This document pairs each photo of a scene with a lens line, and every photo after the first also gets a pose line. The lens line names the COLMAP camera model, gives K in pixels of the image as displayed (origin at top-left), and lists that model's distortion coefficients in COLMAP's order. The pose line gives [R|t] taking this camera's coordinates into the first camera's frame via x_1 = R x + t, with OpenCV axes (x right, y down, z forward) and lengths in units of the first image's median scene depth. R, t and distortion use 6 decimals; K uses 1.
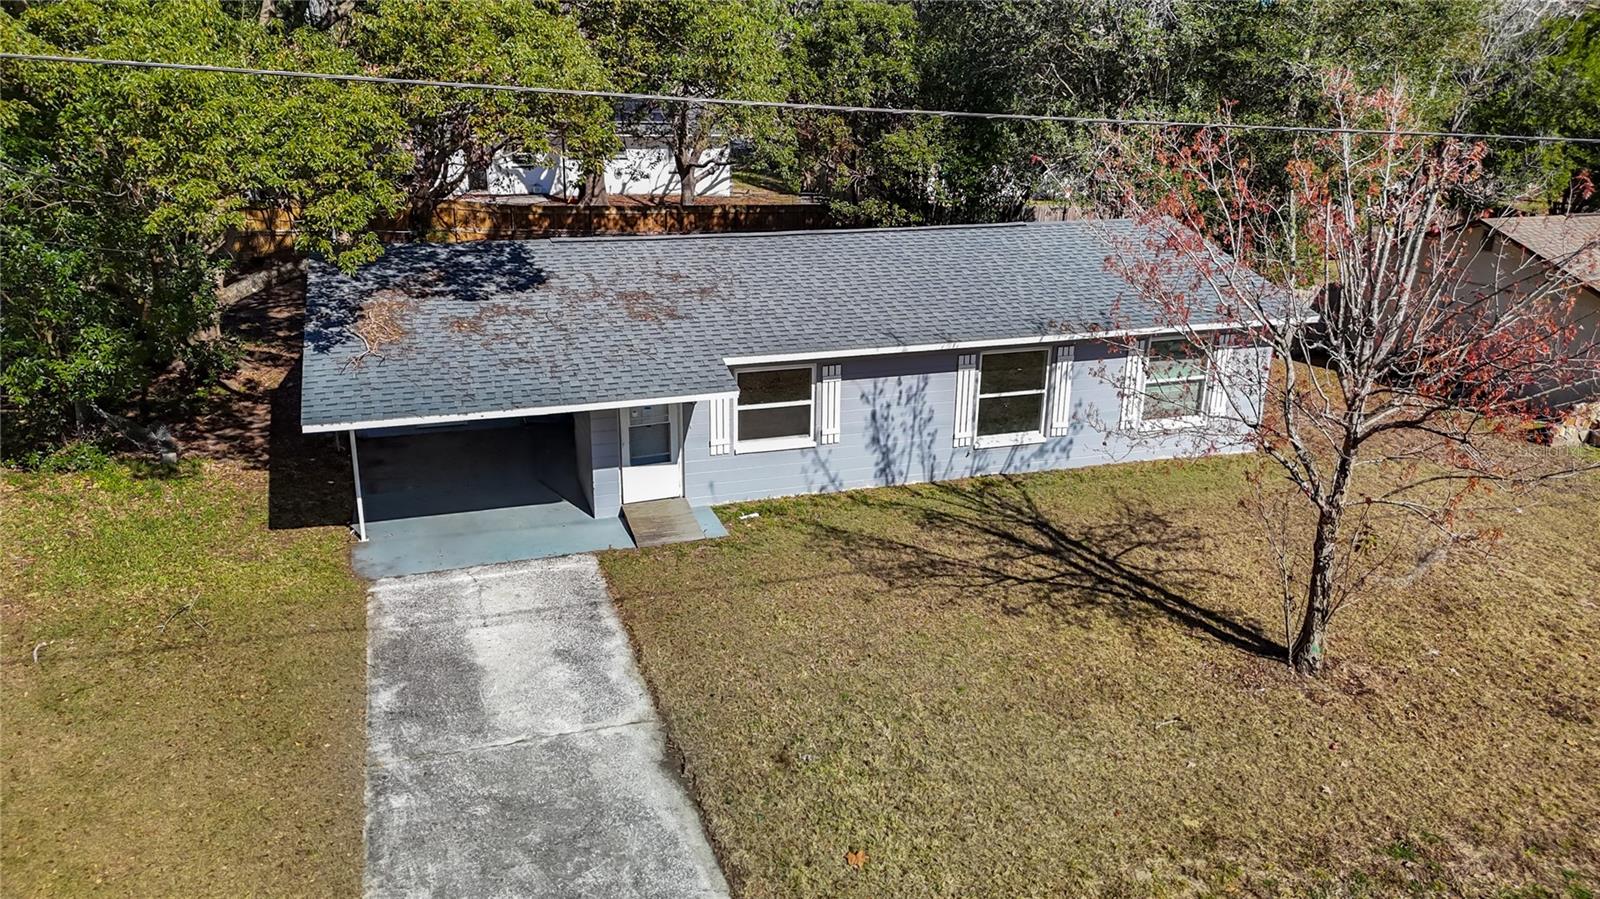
lens RADIAL K [[1168.4, 0, 800.0], [0, 1168.4, 449.5], [0, 0, 1]] dist [0.087149, -0.093862]
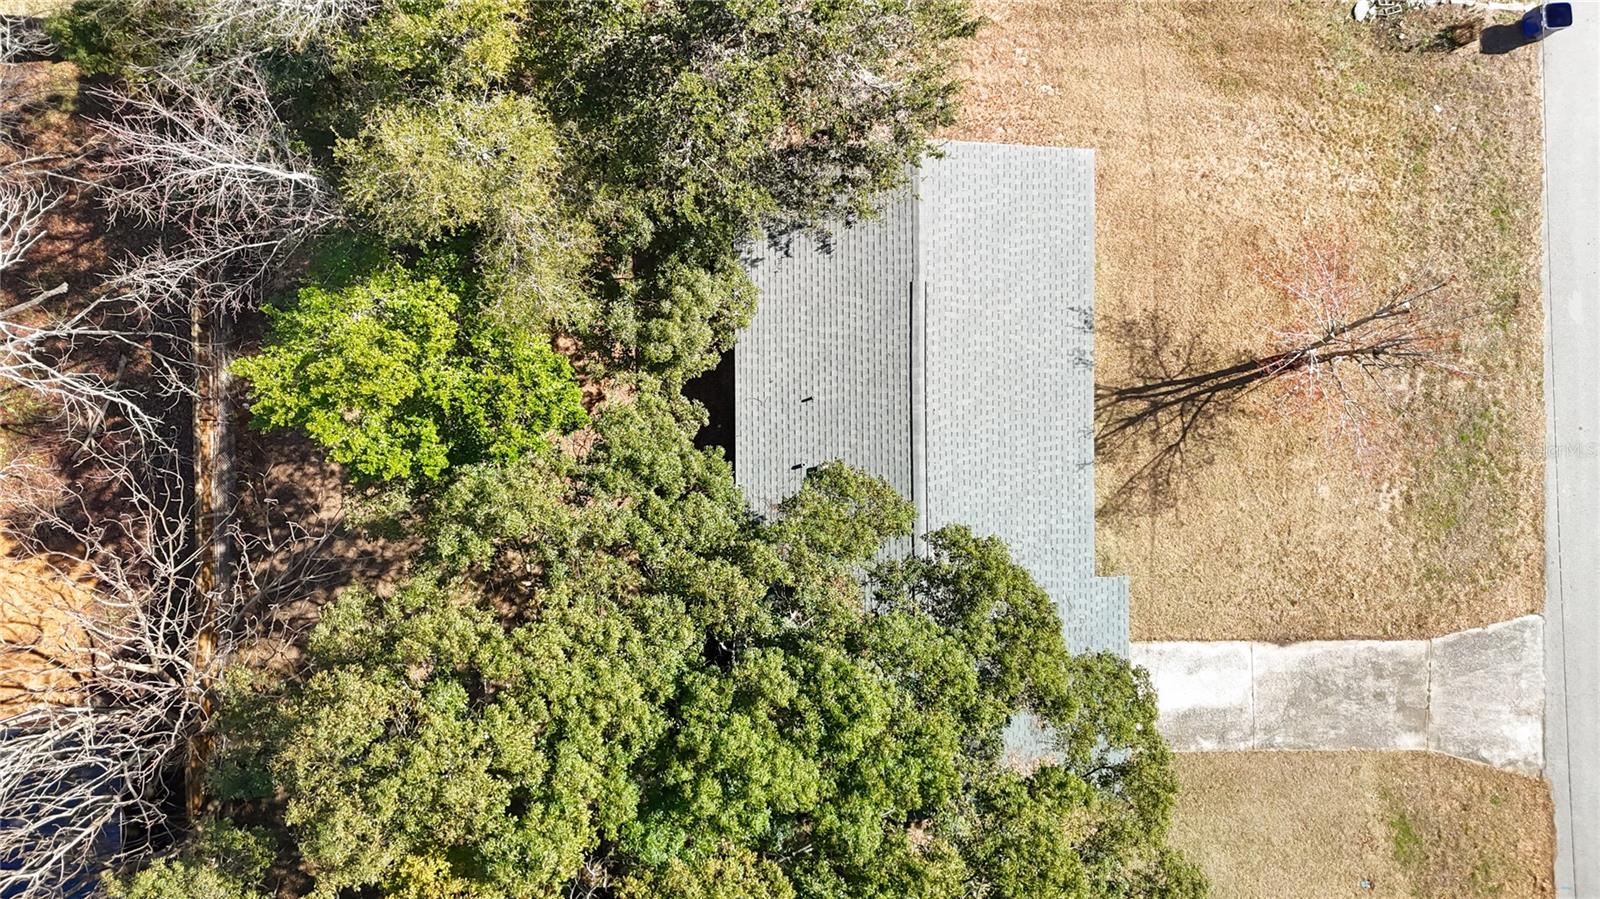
lens RADIAL K [[1168.4, 0, 800.0], [0, 1168.4, 449.5], [0, 0, 1]] dist [0.087149, -0.093862]
pose [[0.315314, -0.948909, -0.012178, -0.004841], [0.283208, 0.081844, 0.955560, -1.729790], [-0.905743, -0.304750, 0.294545, 0.876327]]
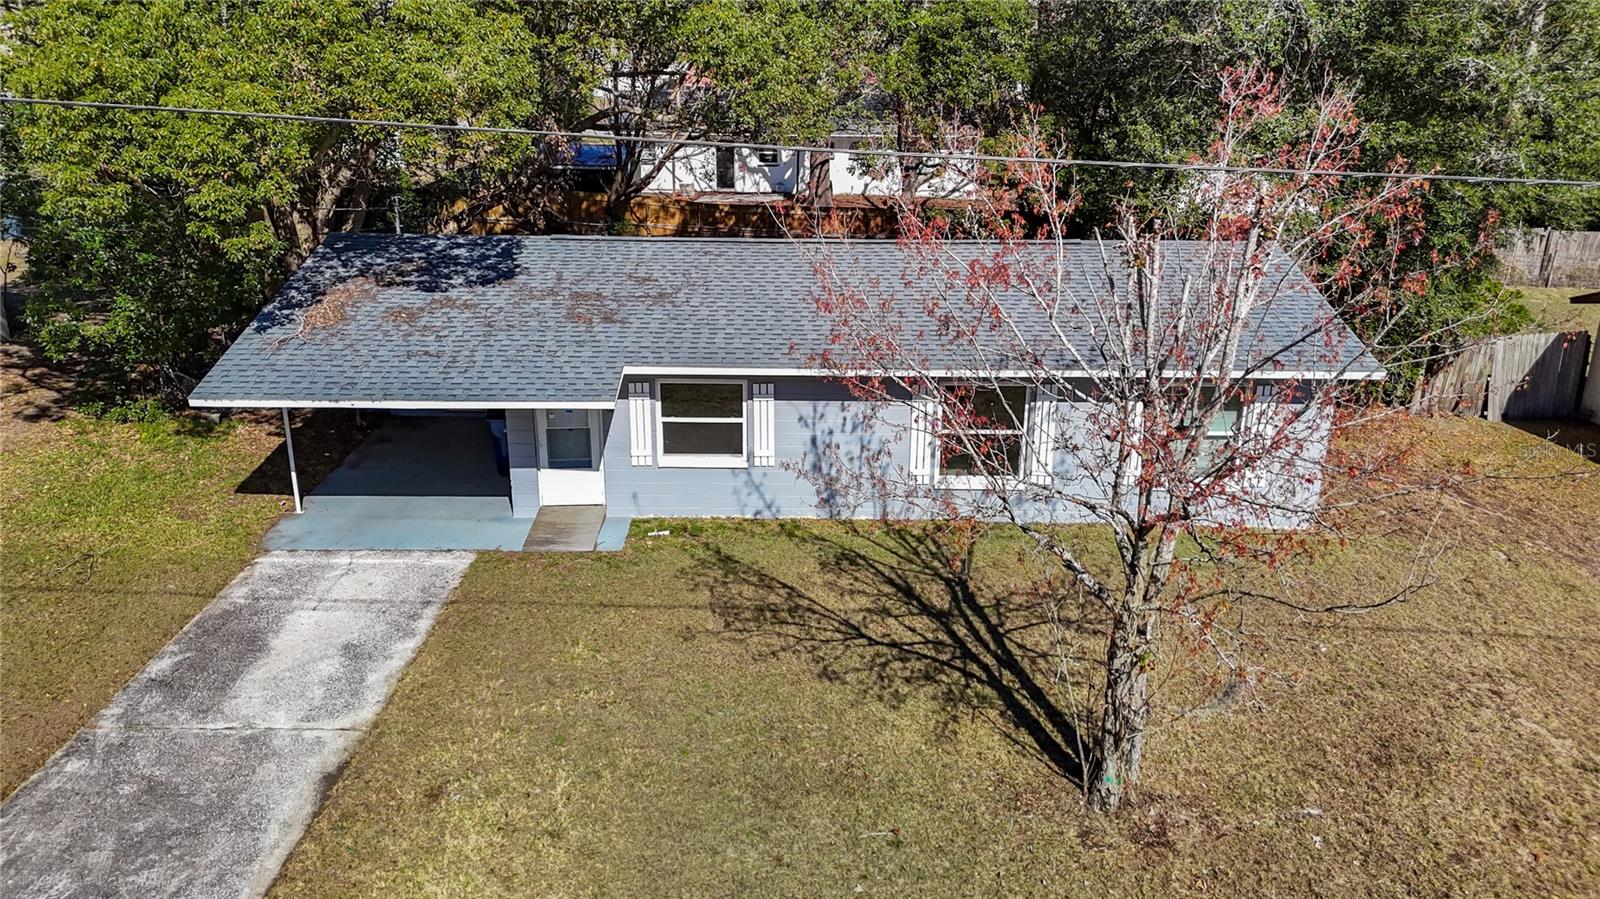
lens RADIAL K [[1168.4, 0, 800.0], [0, 1168.4, 449.5], [0, 0, 1]] dist [0.087149, -0.093862]
pose [[0.946806, 0.098859, -0.306244, 0.347417], [-0.098850, 0.994980, 0.015579, -0.036899], [0.306247, 0.015521, 0.951826, 0.119407]]
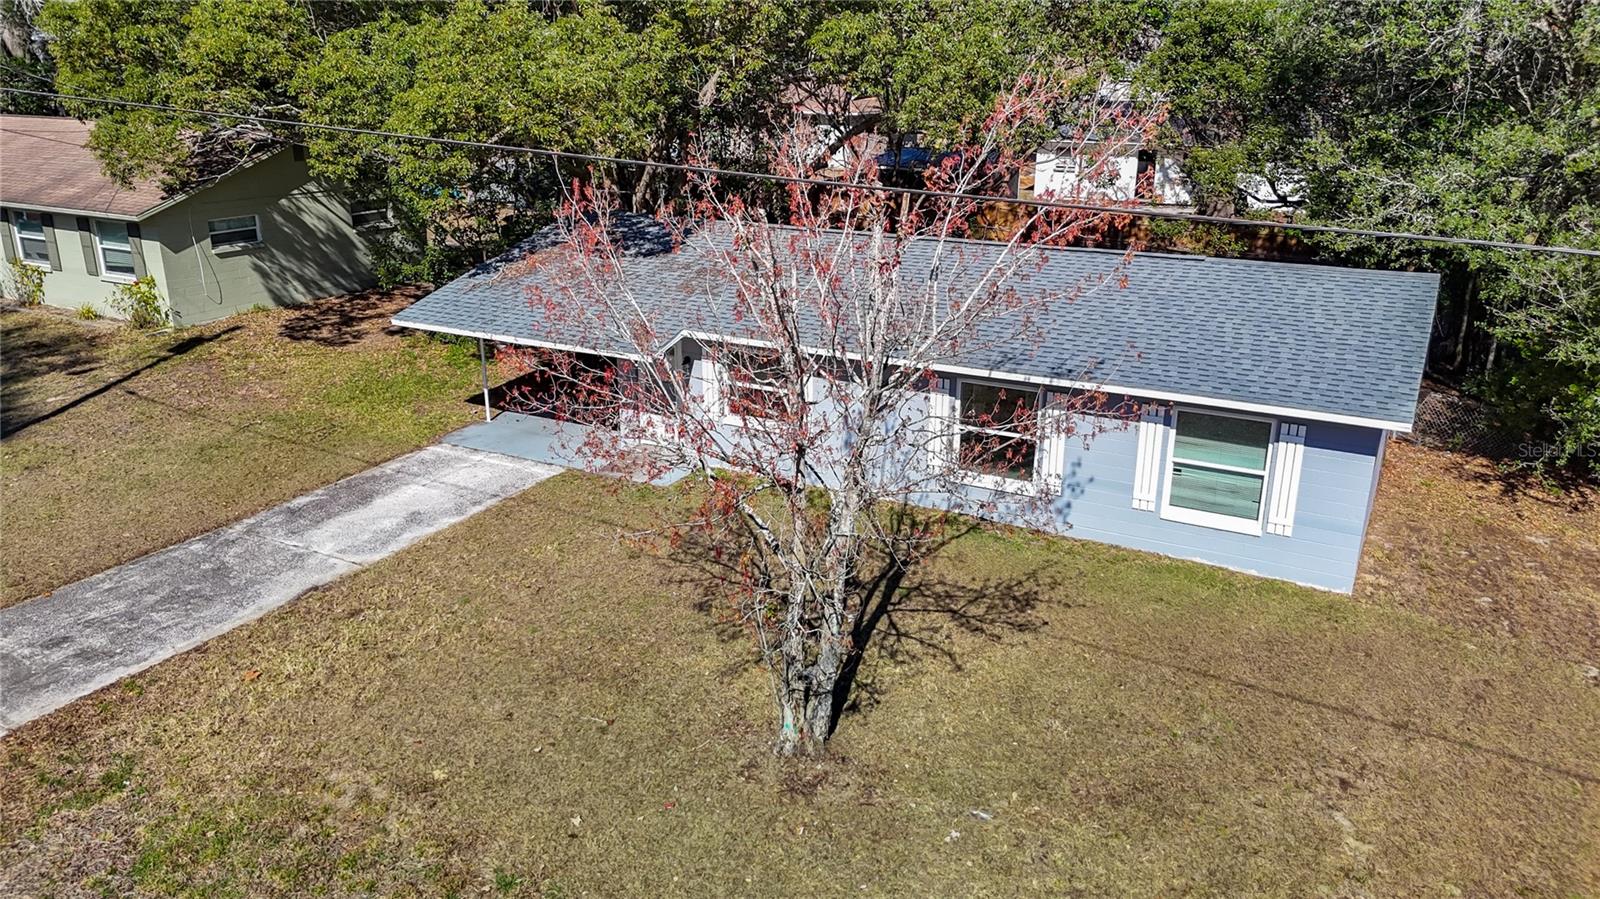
lens RADIAL K [[1168.4, 0, 800.0], [0, 1168.4, 449.5], [0, 0, 1]] dist [0.087149, -0.093862]
pose [[0.681143, 0.223297, -0.697267, 0.761632], [-0.229528, 0.969473, 0.086249, -0.083241], [0.695241, 0.101295, 0.711603, 0.272340]]
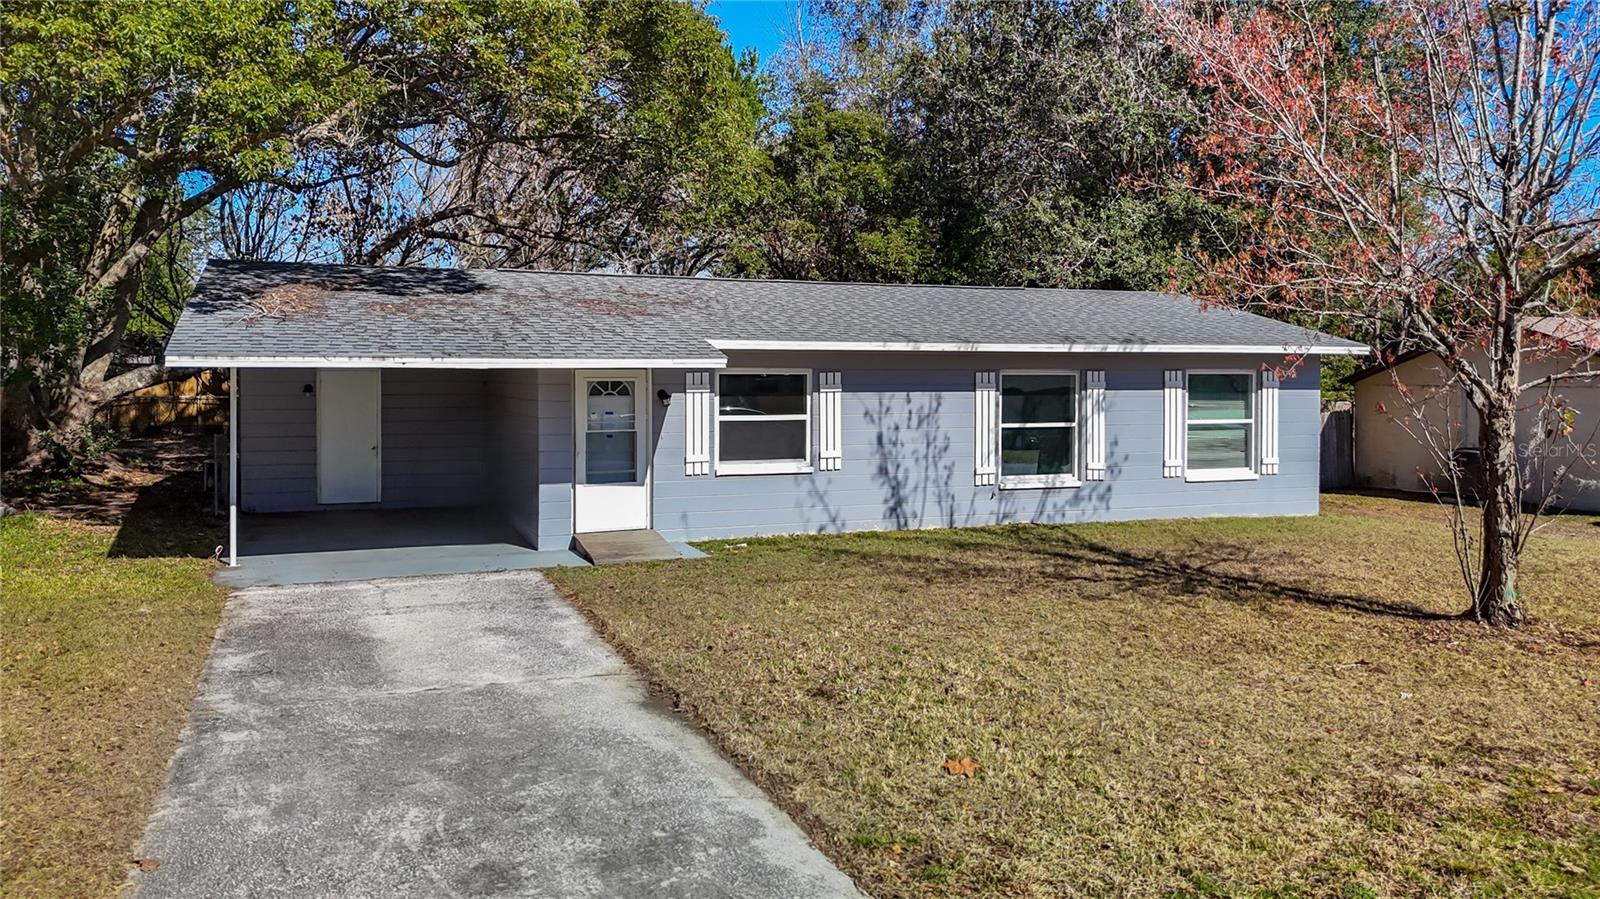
lens RADIAL K [[1190.6, 0, 799.7], [0, 1190.6, 401.8], [0, 0, 1]] dist [0.082922, -0.082245]
pose [[0.998359, -0.013480, 0.055659, -0.042382], [0.029528, 0.953914, -0.298624, 0.203769], [-0.049069, 0.299777, 0.952747, 0.191494]]
